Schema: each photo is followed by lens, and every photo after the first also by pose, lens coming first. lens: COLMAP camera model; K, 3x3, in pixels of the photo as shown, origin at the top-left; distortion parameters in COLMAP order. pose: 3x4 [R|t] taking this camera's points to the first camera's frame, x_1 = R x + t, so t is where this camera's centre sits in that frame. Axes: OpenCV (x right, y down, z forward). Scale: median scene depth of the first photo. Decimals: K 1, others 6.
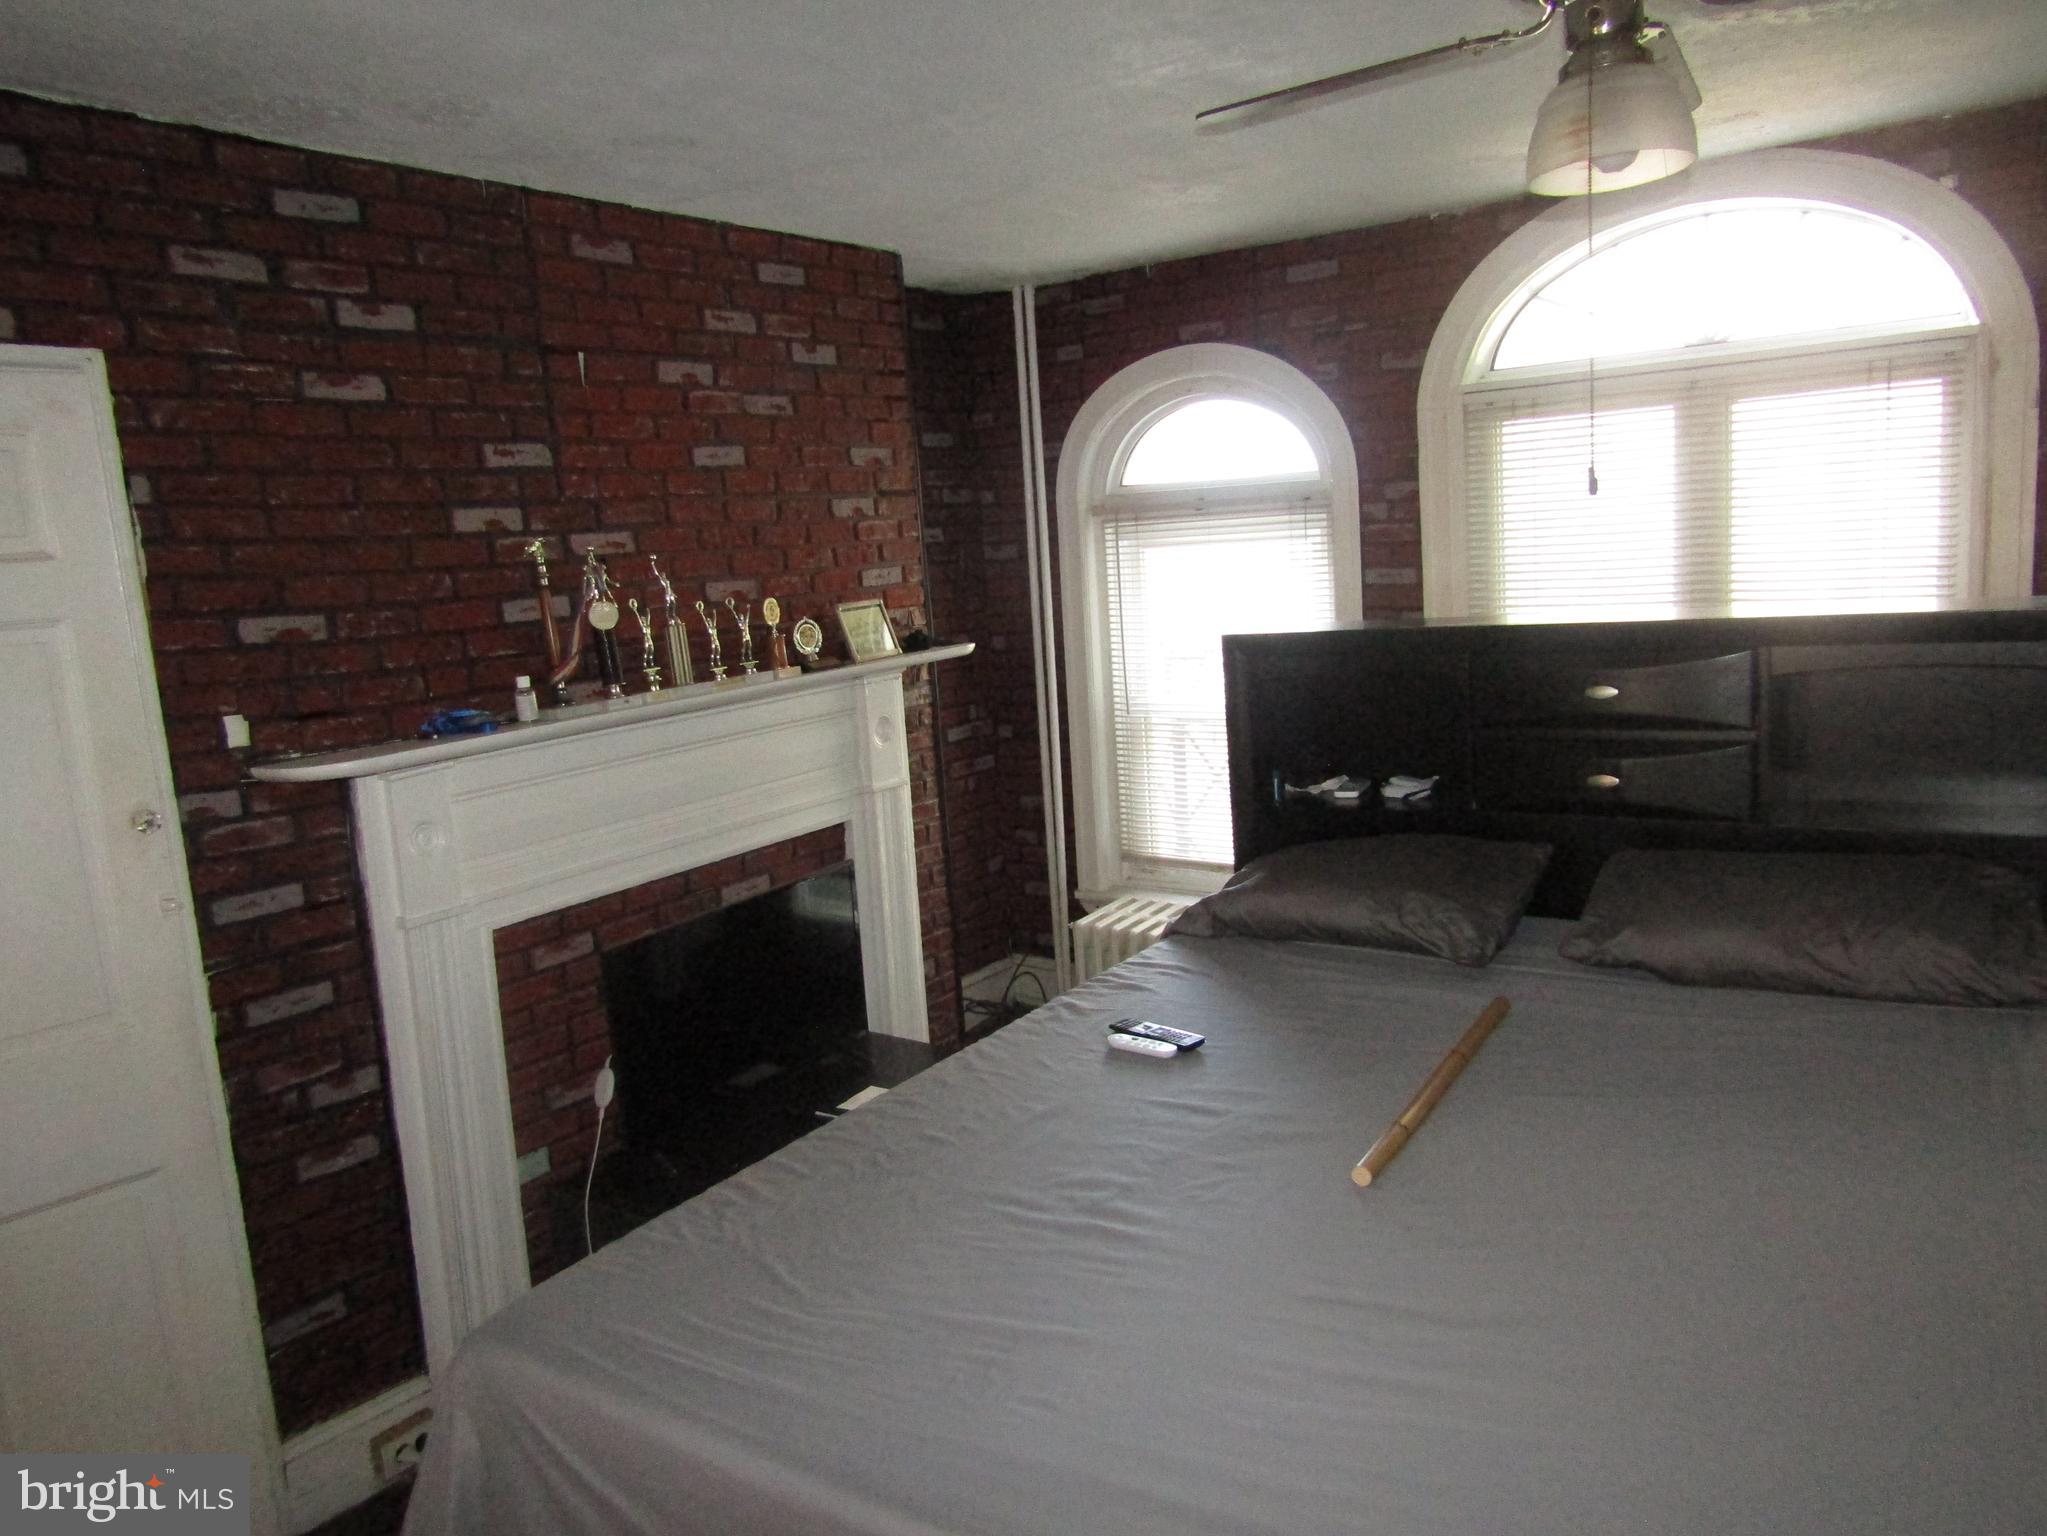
lens RADIAL K [[1457.3, 0, 1024.1], [0, 1457.3, 772.6], [0, 0, 1]] dist [-0.010702, 0.001948]
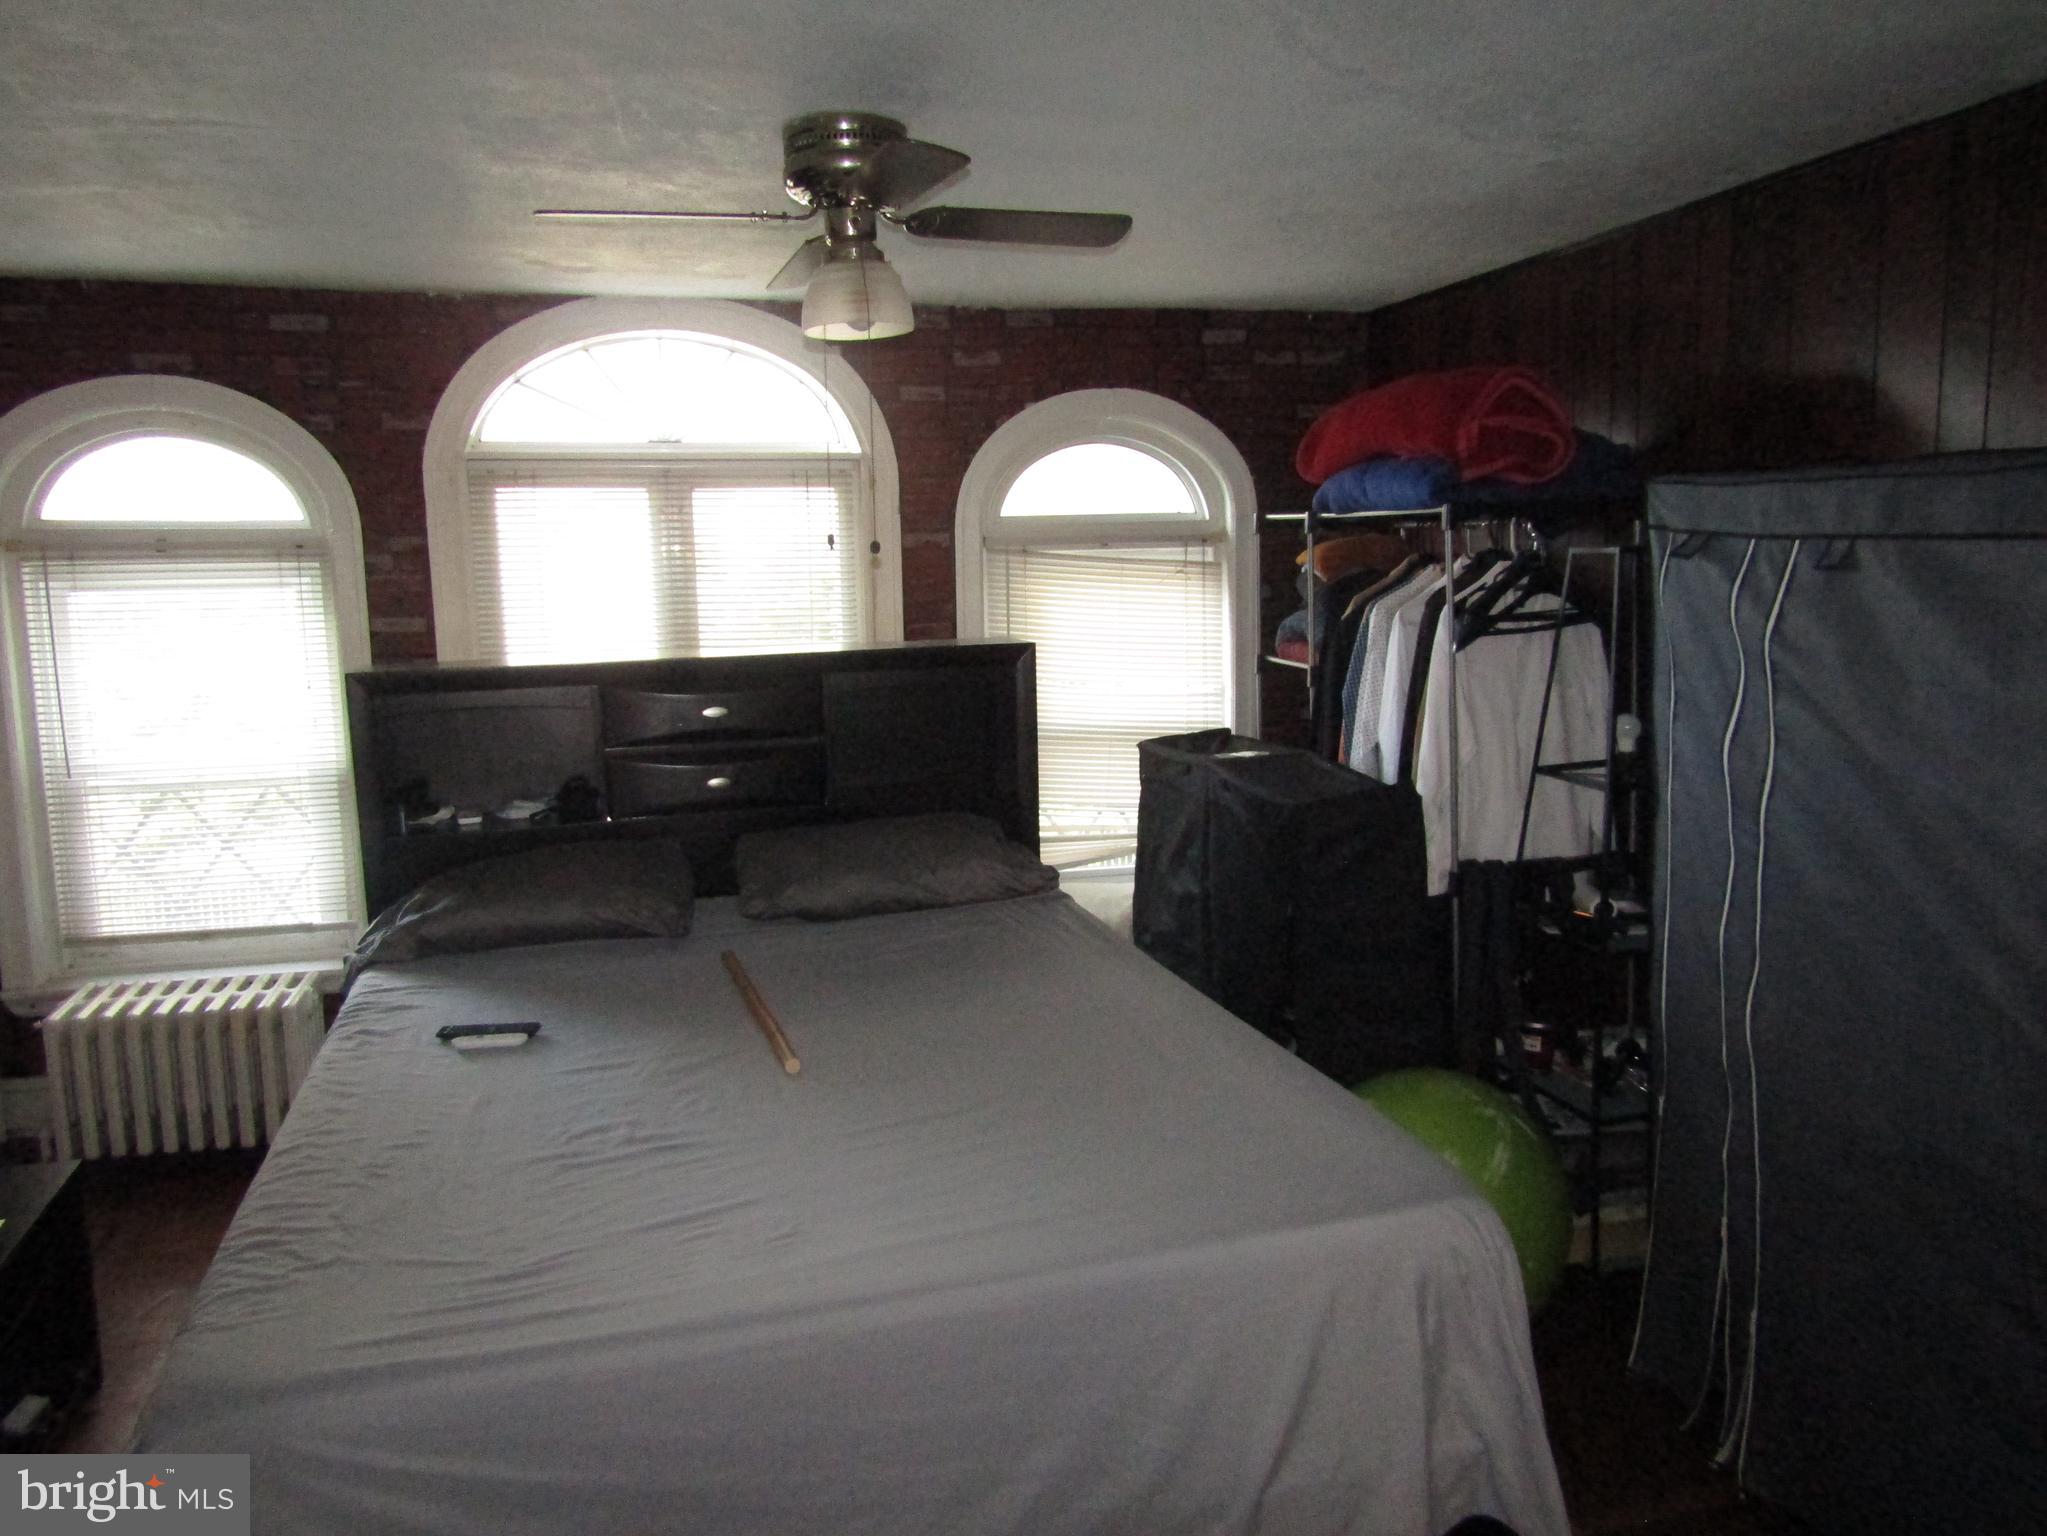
lens RADIAL K [[1457.3, 0, 1031.1], [0, 1457.3, 758.9], [0, 0, 1]] dist [-0.010702, 0.001948]
pose [[0.626382, -0.052754, 0.777729, -0.319266], [0.098344, 0.995084, -0.011709, 0.020734], [-0.773288, 0.083819, 0.628491, -0.001696]]
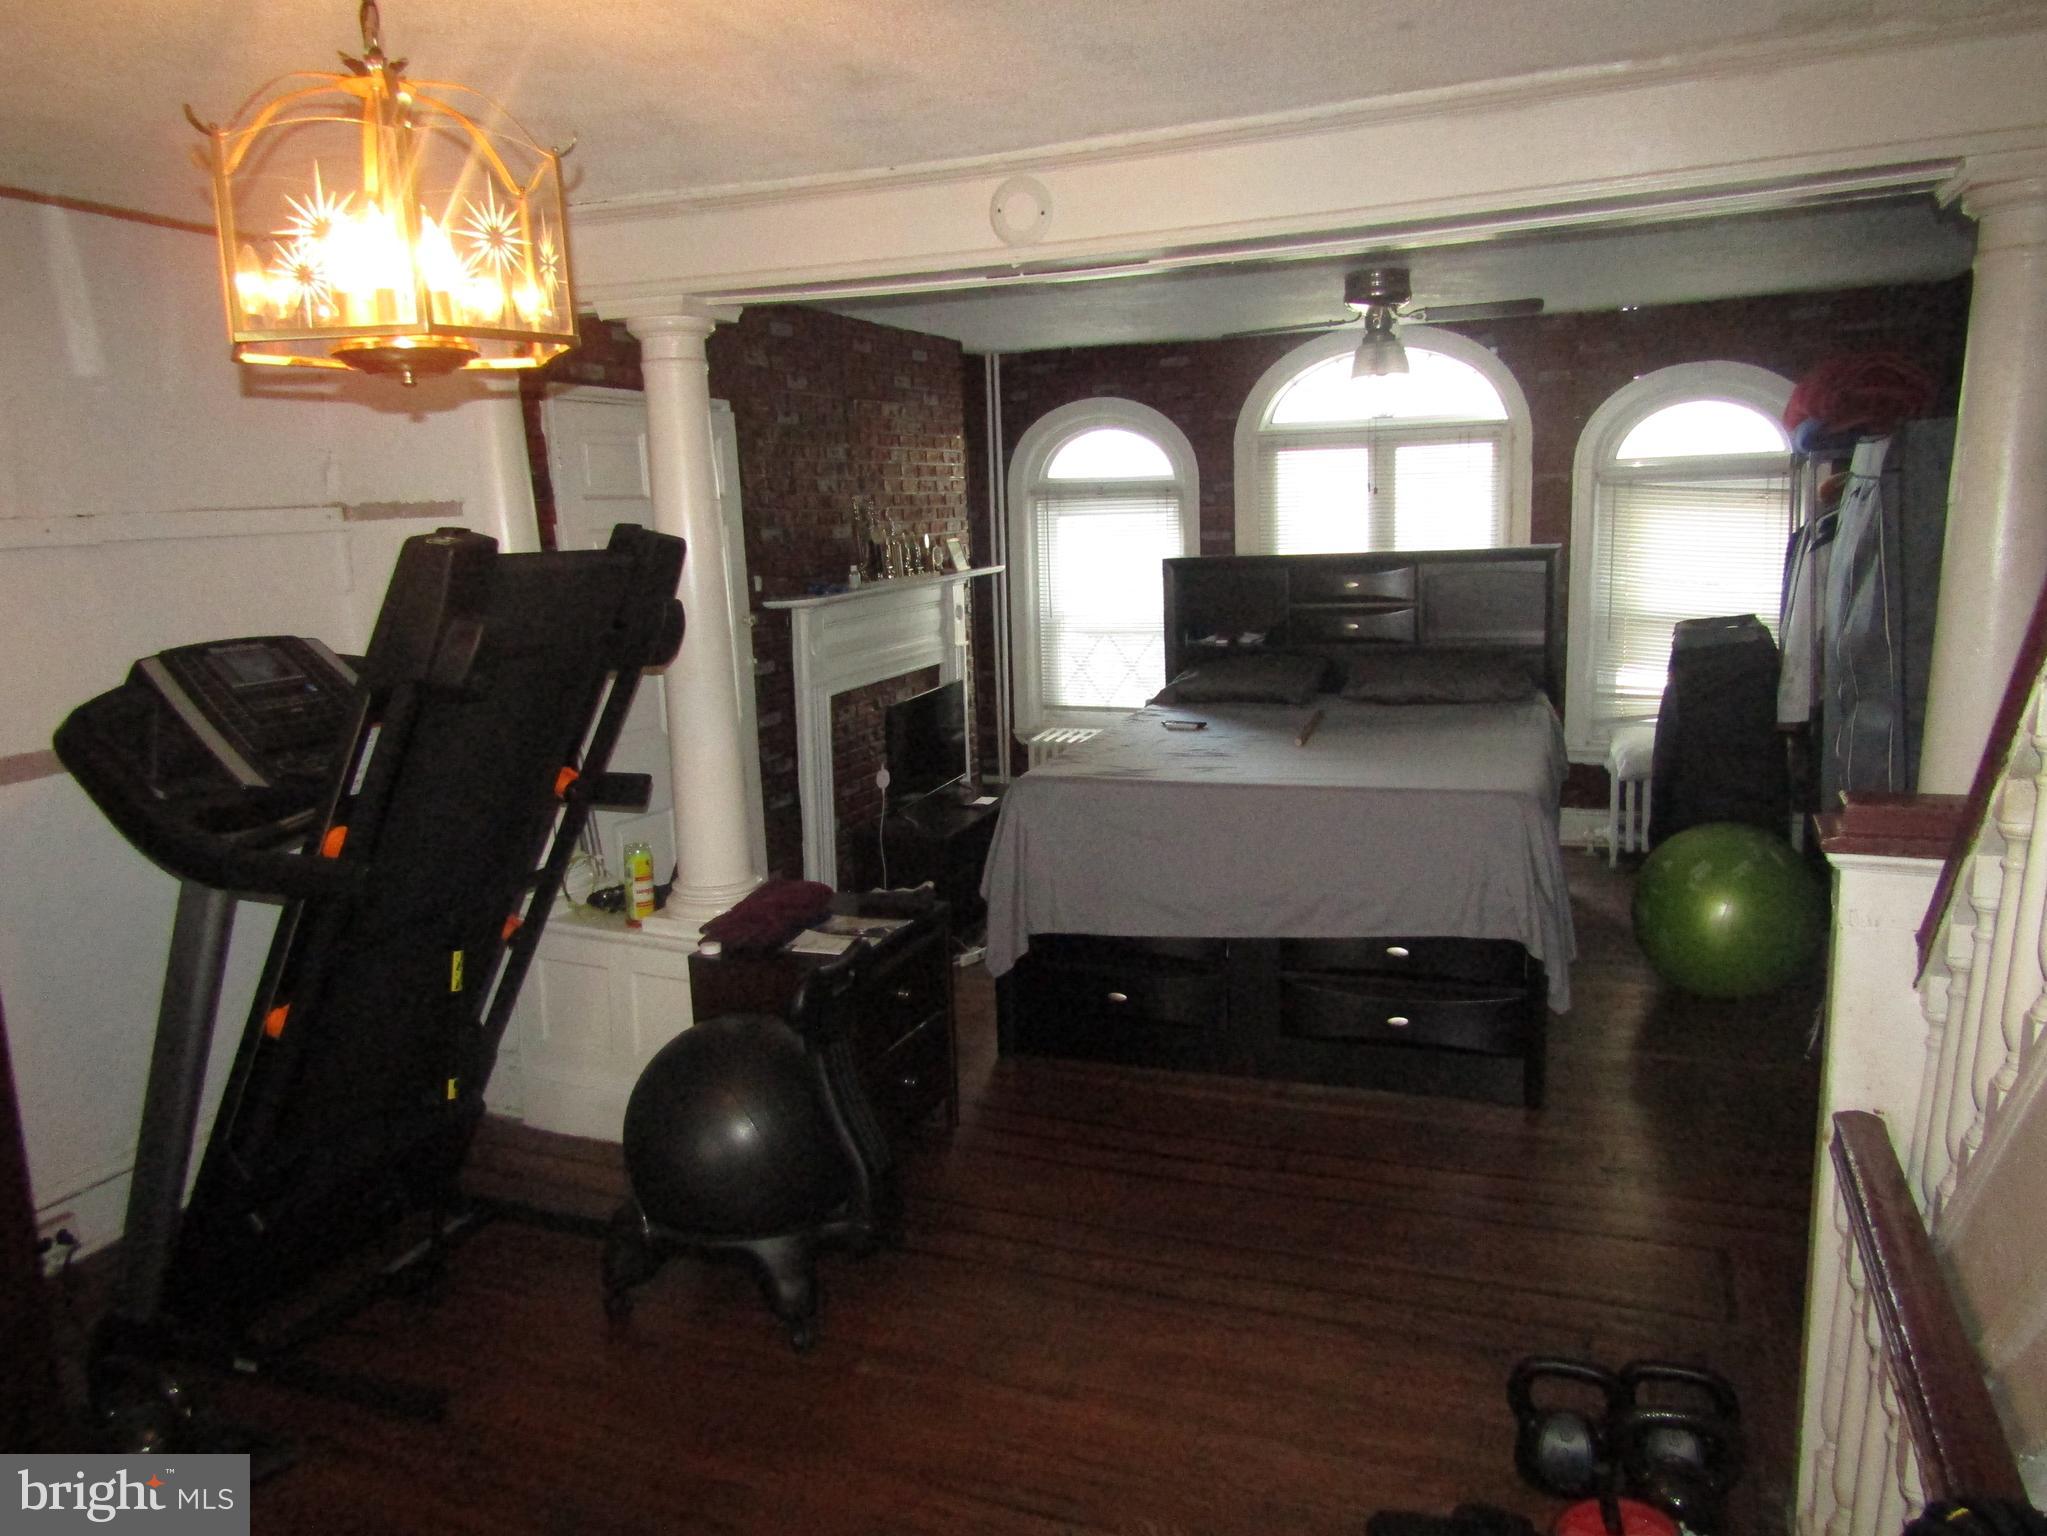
lens RADIAL K [[1457.3, 0, 1026.0], [0, 1457.3, 750.1], [0, 0, 1]] dist [-0.010702, 0.001948]
pose [[0.970304, -0.006337, 0.241807, -0.457906], [0.007827, 0.999956, -0.005199, 0.151705], [-0.241763, 0.006938, 0.970310, -0.753271]]
